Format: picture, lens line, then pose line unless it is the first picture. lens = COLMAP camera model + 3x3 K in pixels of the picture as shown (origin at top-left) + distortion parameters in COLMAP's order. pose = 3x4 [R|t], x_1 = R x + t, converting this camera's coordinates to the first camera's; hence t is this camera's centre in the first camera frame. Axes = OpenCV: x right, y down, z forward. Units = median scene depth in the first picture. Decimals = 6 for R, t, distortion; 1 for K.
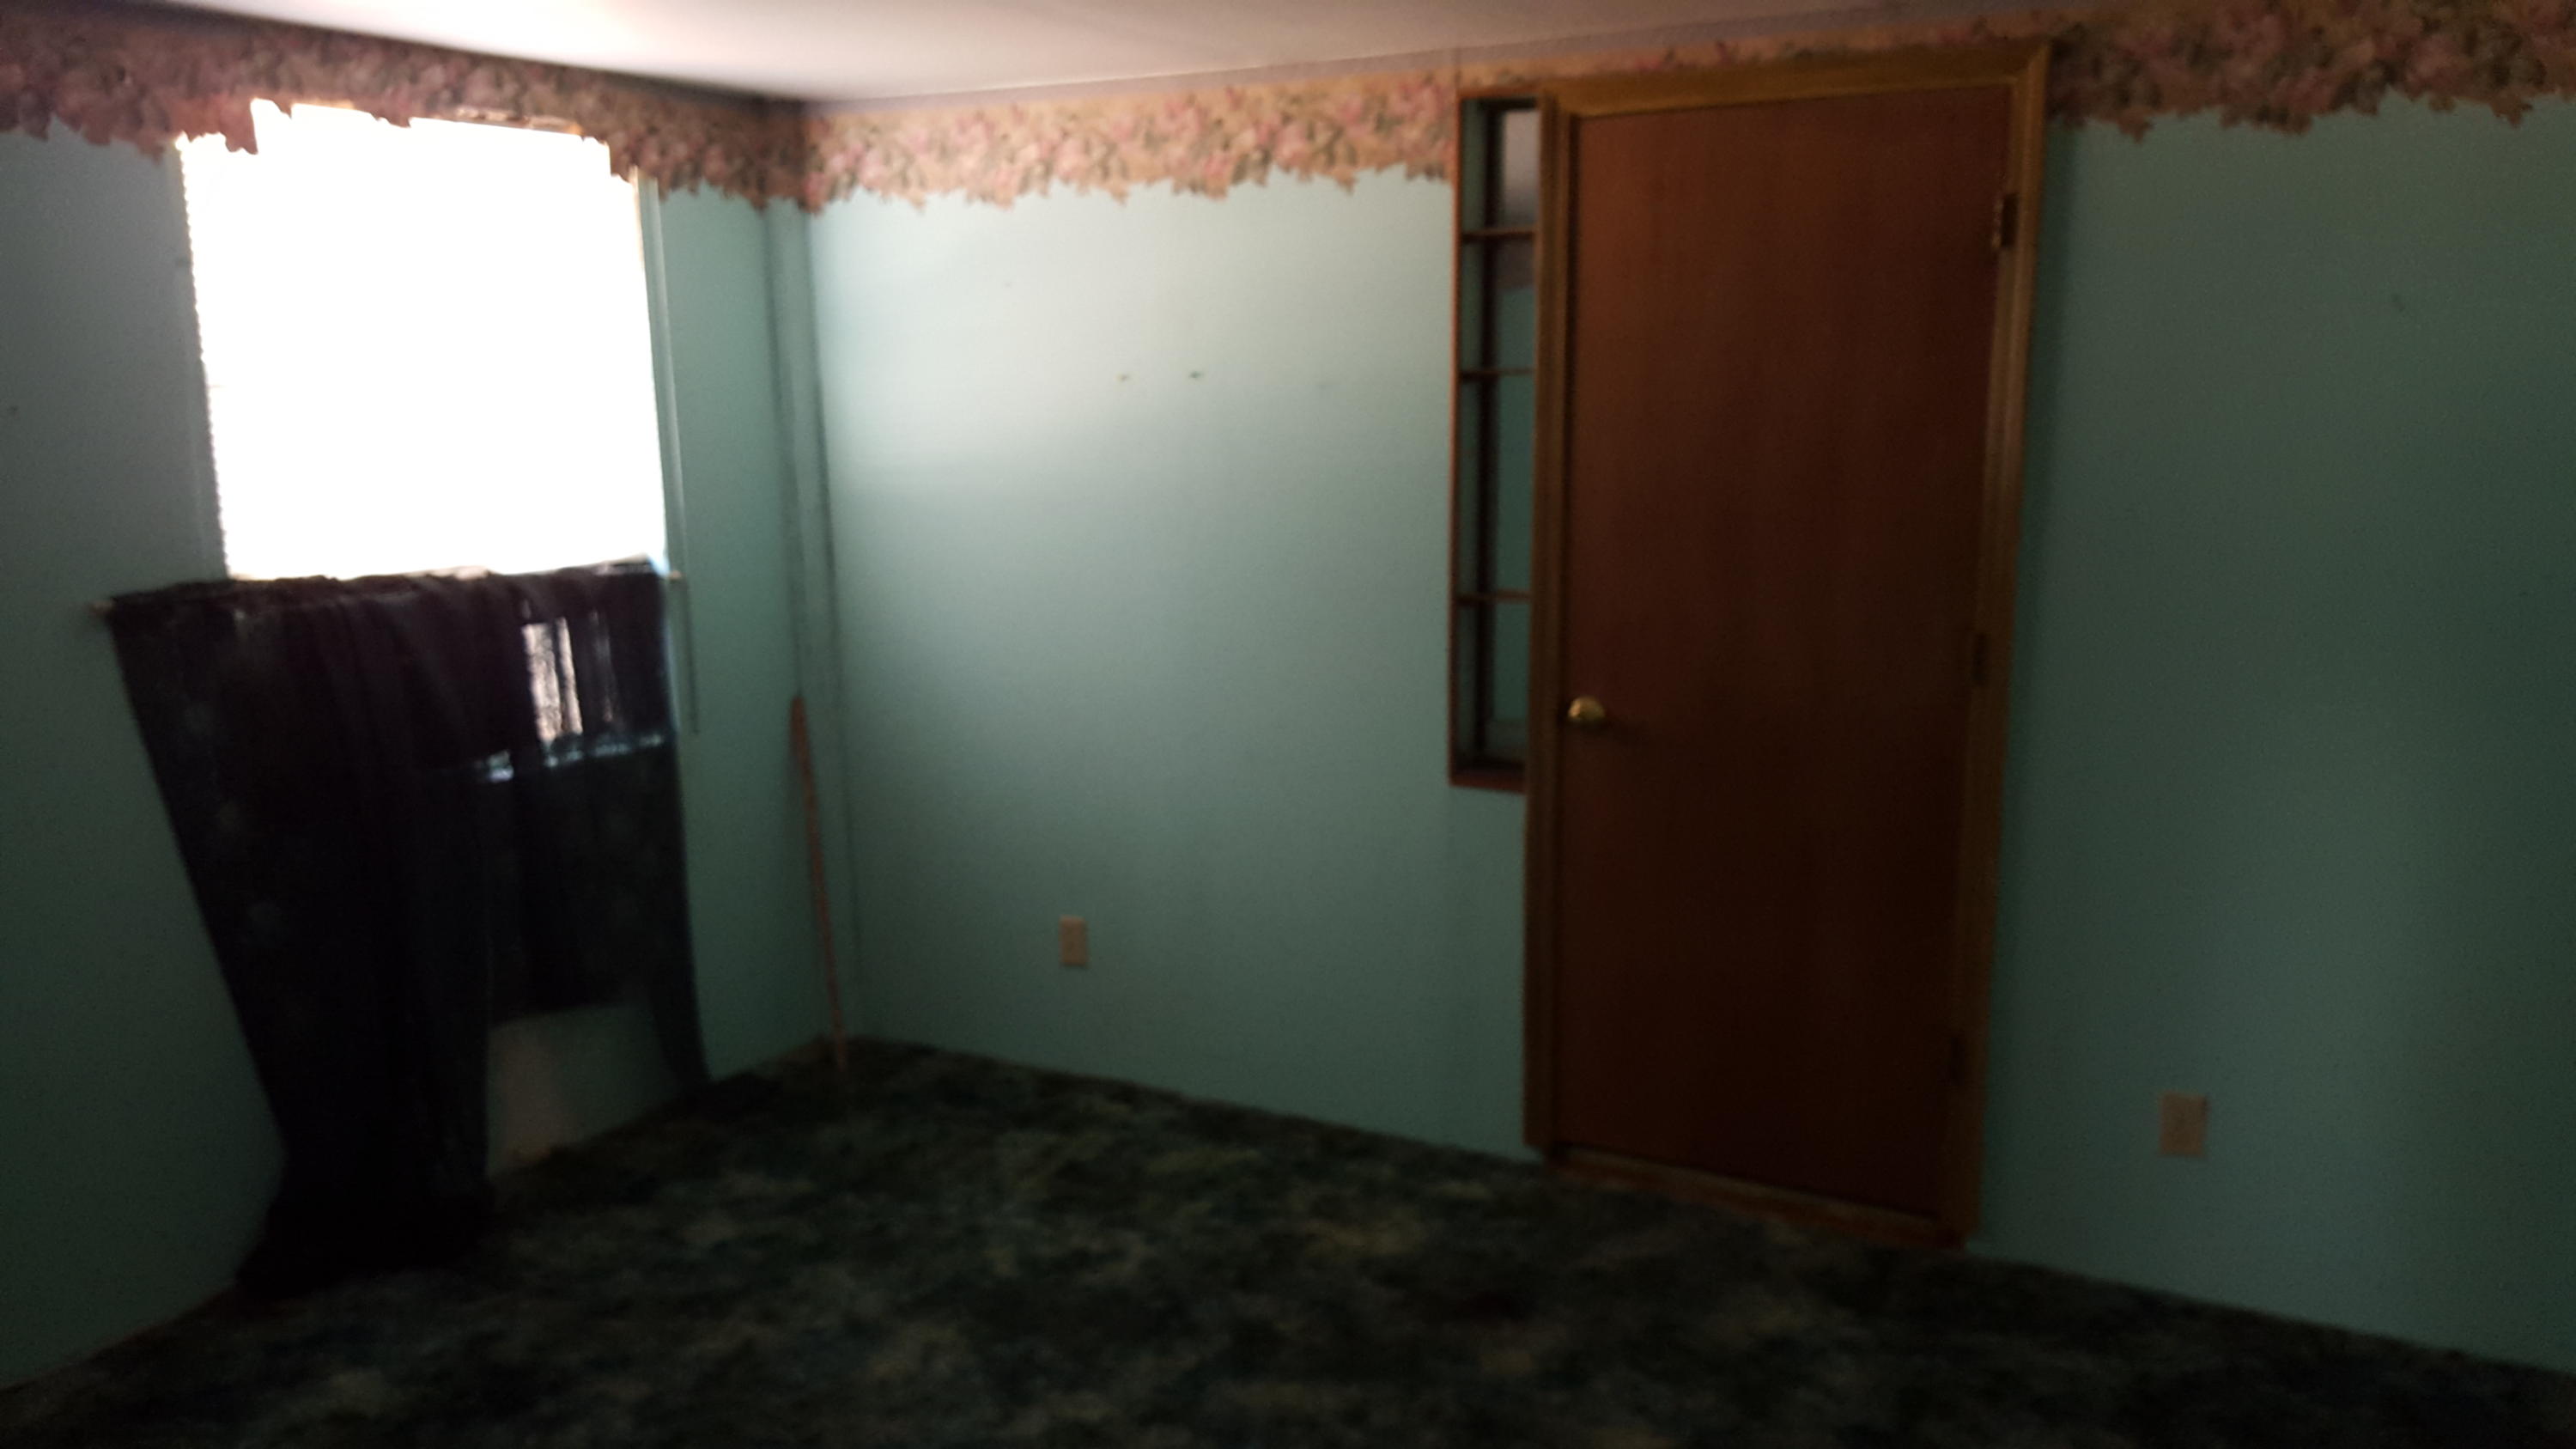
lens RADIAL K [[1908.0, 0, 1288.0], [0, 1908.0, 724.5], [0, 0, 1]] dist [0.136818, -0.186694]
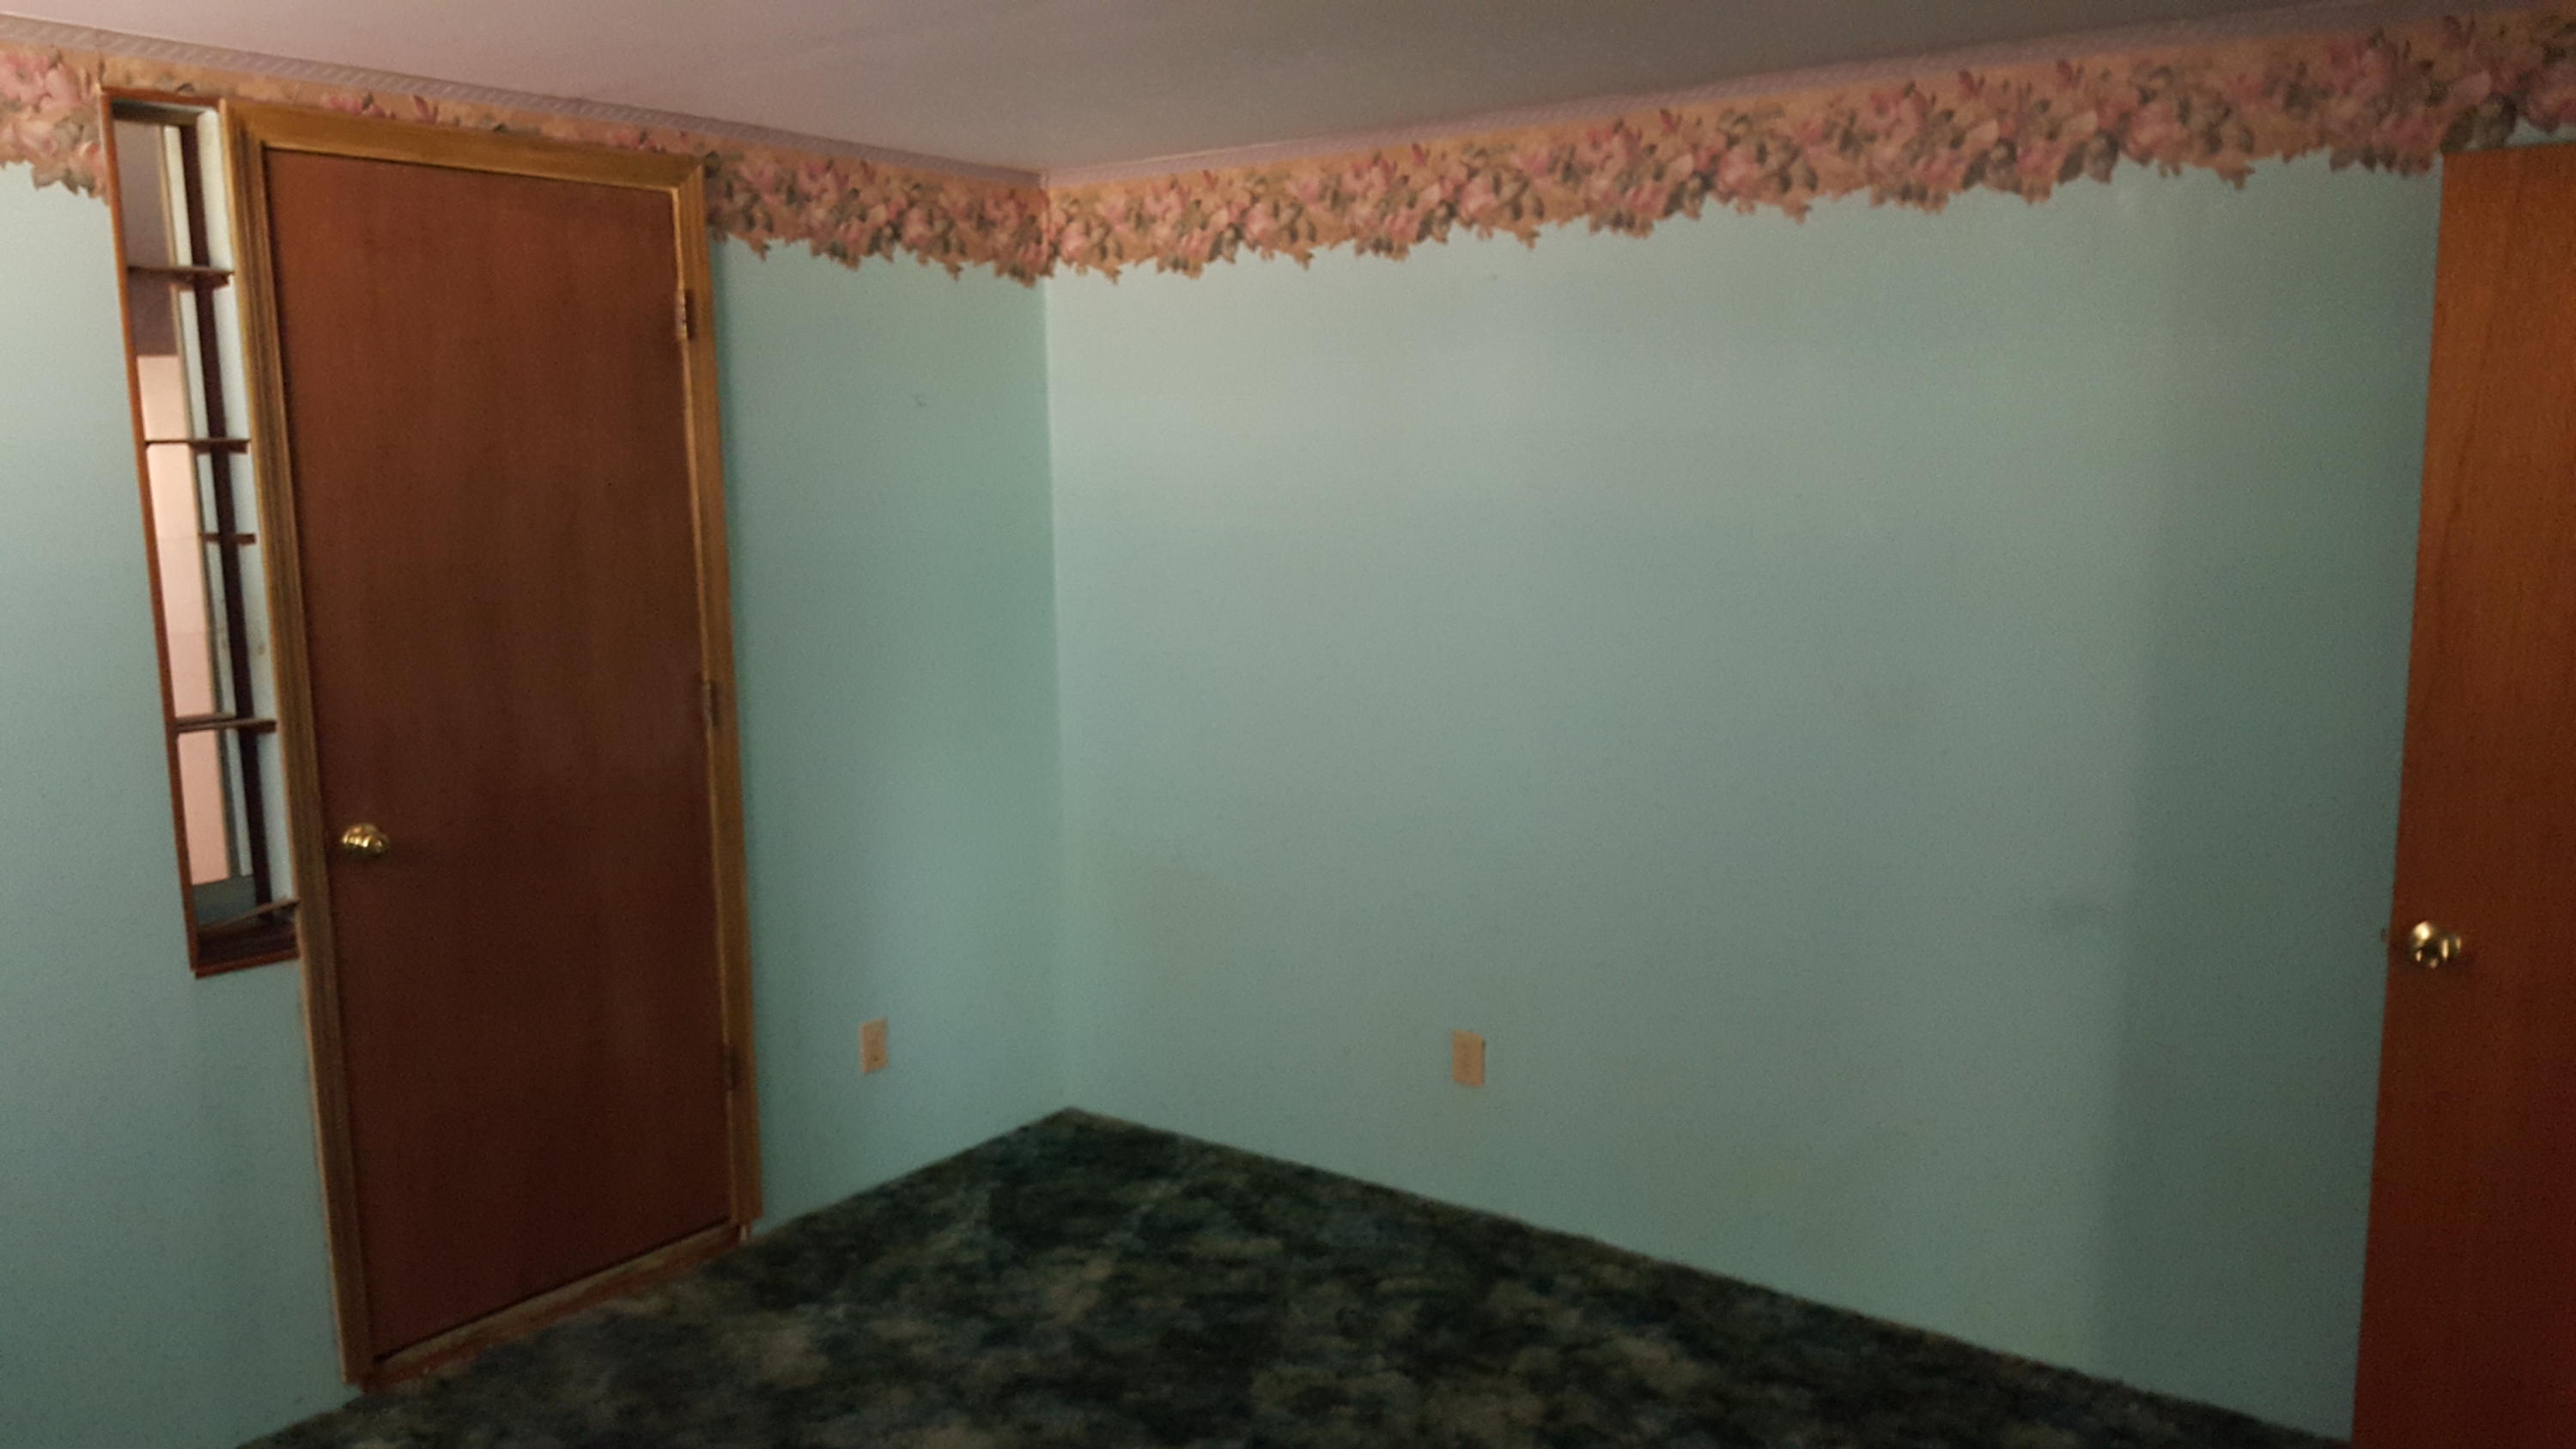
lens RADIAL K [[2001.7, 0, 1288.0], [0, 2001.7, 724.5], [0, 0, 1]] dist [-0.000135, -0.002270]
pose [[0.125972, -0.145747, 0.981269, -0.740331], [0.172724, 0.977263, 0.122978, -0.109110], [-0.976881, 0.153997, 0.148282, 0.521984]]
